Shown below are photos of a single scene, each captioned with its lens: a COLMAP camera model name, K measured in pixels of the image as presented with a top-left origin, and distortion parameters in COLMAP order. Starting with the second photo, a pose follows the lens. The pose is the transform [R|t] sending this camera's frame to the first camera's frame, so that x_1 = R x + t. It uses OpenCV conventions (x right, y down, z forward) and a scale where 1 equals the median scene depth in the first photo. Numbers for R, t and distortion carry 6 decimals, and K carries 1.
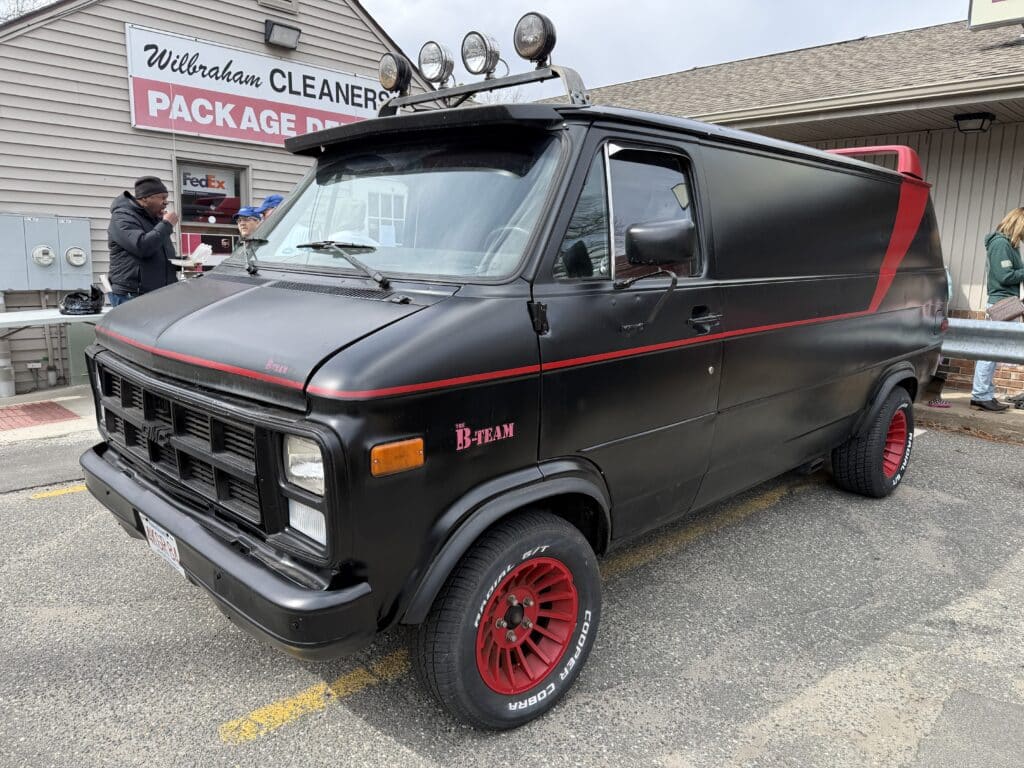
lens RADIAL K [[725.1, 0, 513.1], [0, 725.1, 383.4], [0, 0, 1]] dist [0.033333, -0.009922]
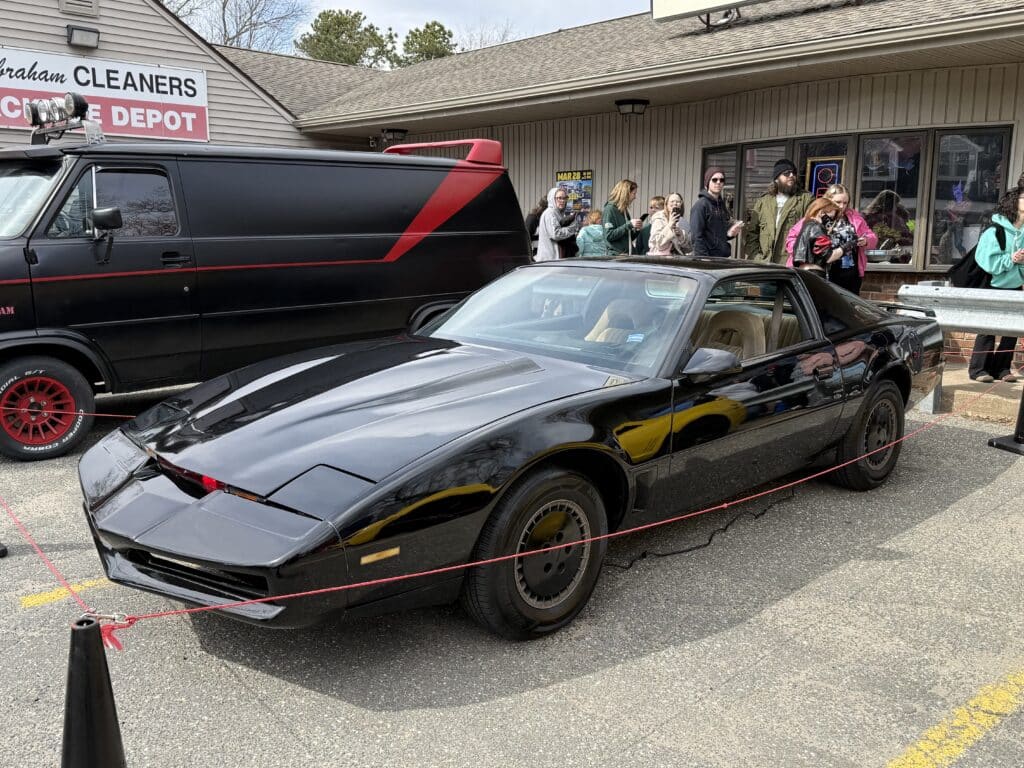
lens RADIAL K [[895.2, 0, 511.3], [0, 895.2, 381.7], [0, 0, 1]] dist [0.042634, -0.028252]
pose [[0.999418, -0.019364, -0.028075, 0.378260], [0.019376, 0.999812, 0.000158, 0.075045], [0.028066, -0.000702, 0.999606, -0.392410]]
